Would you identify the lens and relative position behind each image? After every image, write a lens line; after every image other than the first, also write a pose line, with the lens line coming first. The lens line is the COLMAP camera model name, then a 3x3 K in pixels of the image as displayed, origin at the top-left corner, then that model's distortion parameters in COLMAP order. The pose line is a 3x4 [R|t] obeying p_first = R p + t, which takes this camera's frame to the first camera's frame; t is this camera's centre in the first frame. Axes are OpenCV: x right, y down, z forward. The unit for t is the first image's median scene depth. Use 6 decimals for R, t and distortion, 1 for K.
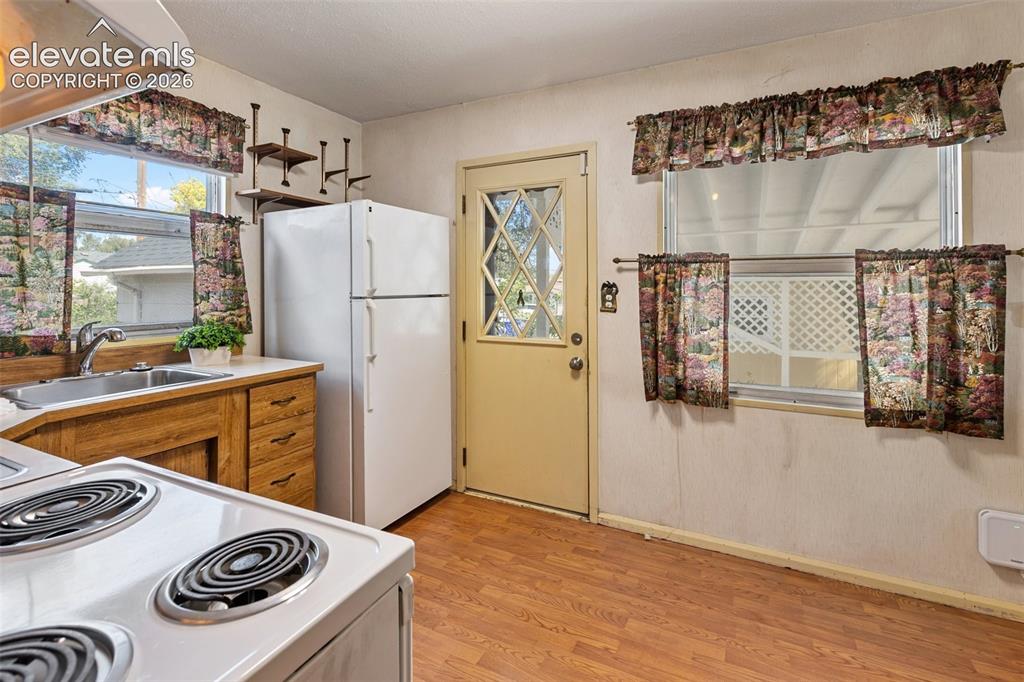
lens RADIAL K [[473.6, 0, 512.2], [0, 473.6, 284.3], [0, 0, 1]] dist [0.012566, -0.001618]
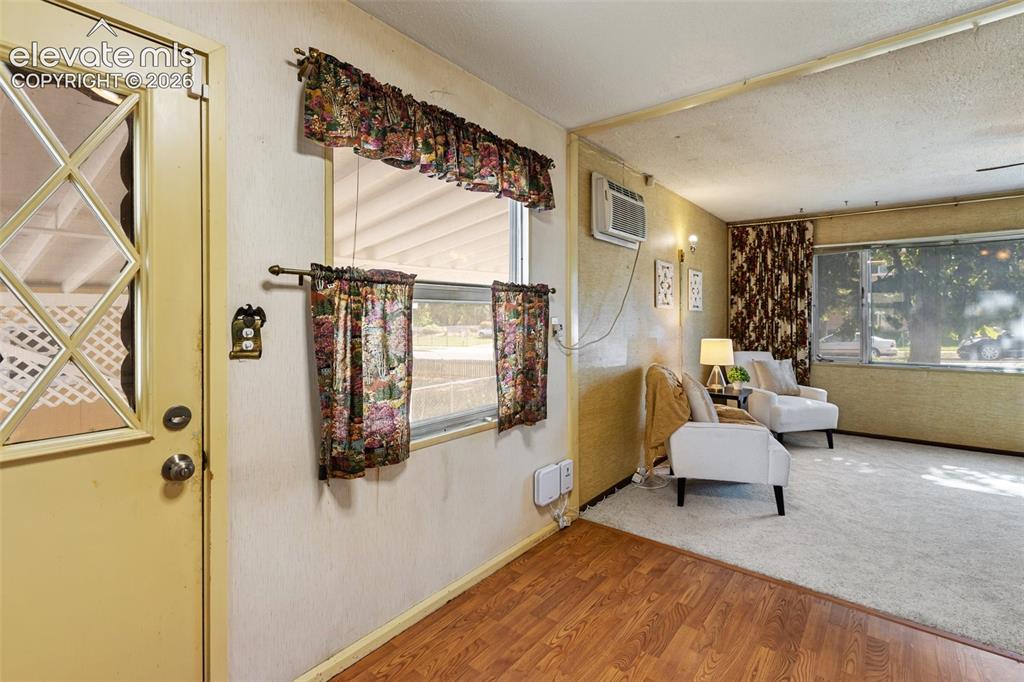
lens RADIAL K [[473.6, 0, 497.3], [0, 473.6, 316.2], [0, 0, 1]] dist [0.012566, -0.001618]
pose [[0.217466, -0.003474, 0.976062, -0.330307], [-0.001604, 0.999991, 0.003916, 0.005430], [-0.976066, -0.002418, 0.217459, 0.655019]]
